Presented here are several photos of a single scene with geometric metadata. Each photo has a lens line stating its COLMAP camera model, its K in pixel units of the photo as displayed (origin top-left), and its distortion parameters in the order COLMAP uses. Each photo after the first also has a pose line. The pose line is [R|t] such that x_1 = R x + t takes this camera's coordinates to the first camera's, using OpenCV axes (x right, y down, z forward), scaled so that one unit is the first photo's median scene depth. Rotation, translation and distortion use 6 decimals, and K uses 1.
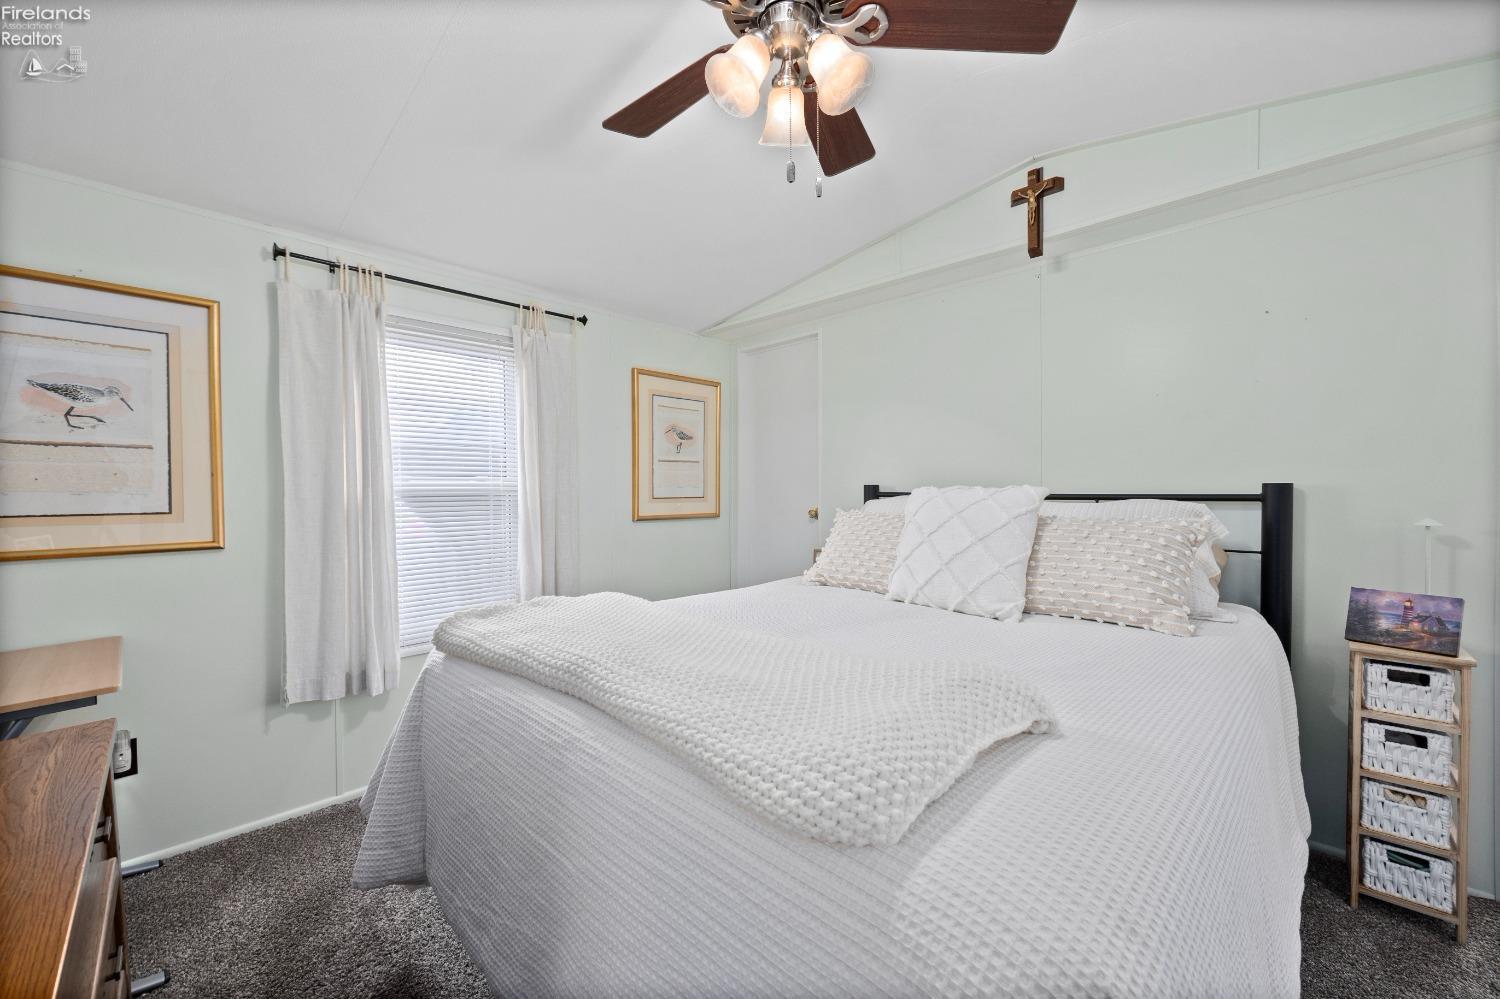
lens RADIAL K [[586.9, 0, 752.7], [0, 586.9, 490.7], [0, 0, 1]] dist [-0.000747, 0.000279]
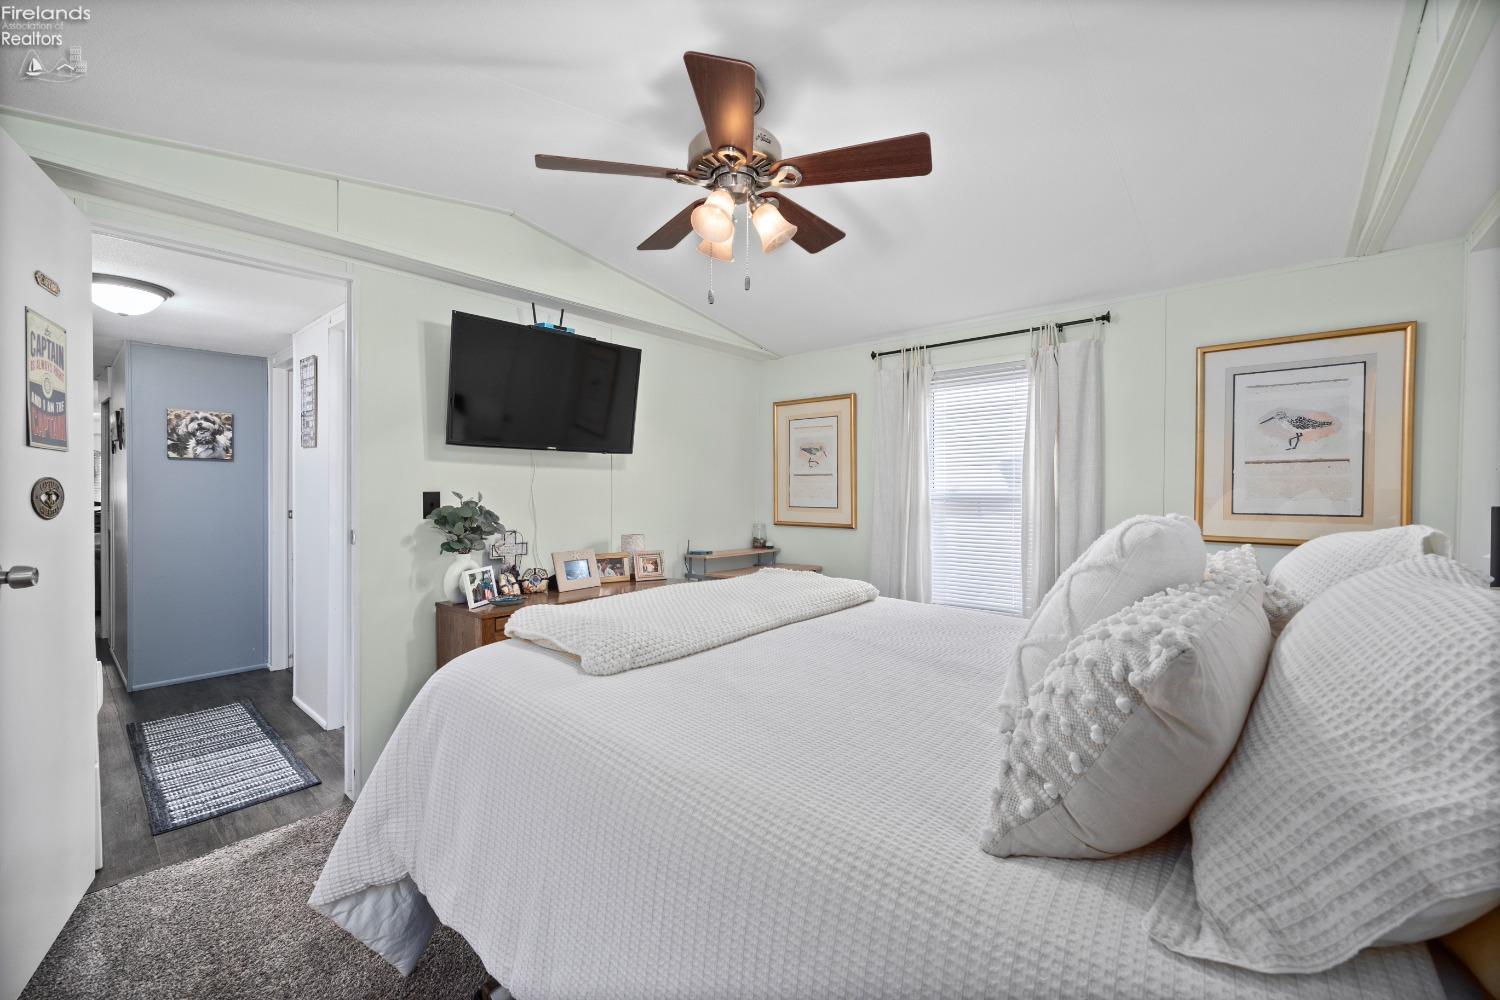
lens RADIAL K [[586.9, 0, 752.7], [0, 586.9, 491.2], [0, 0, 1]] dist [-0.000747, 0.000279]
pose [[0.074881, 0.006266, -0.997173, 1.142270], [-0.005502, 0.999968, 0.005870, -0.034307], [0.997177, 0.005047, 0.074913, 0.714085]]
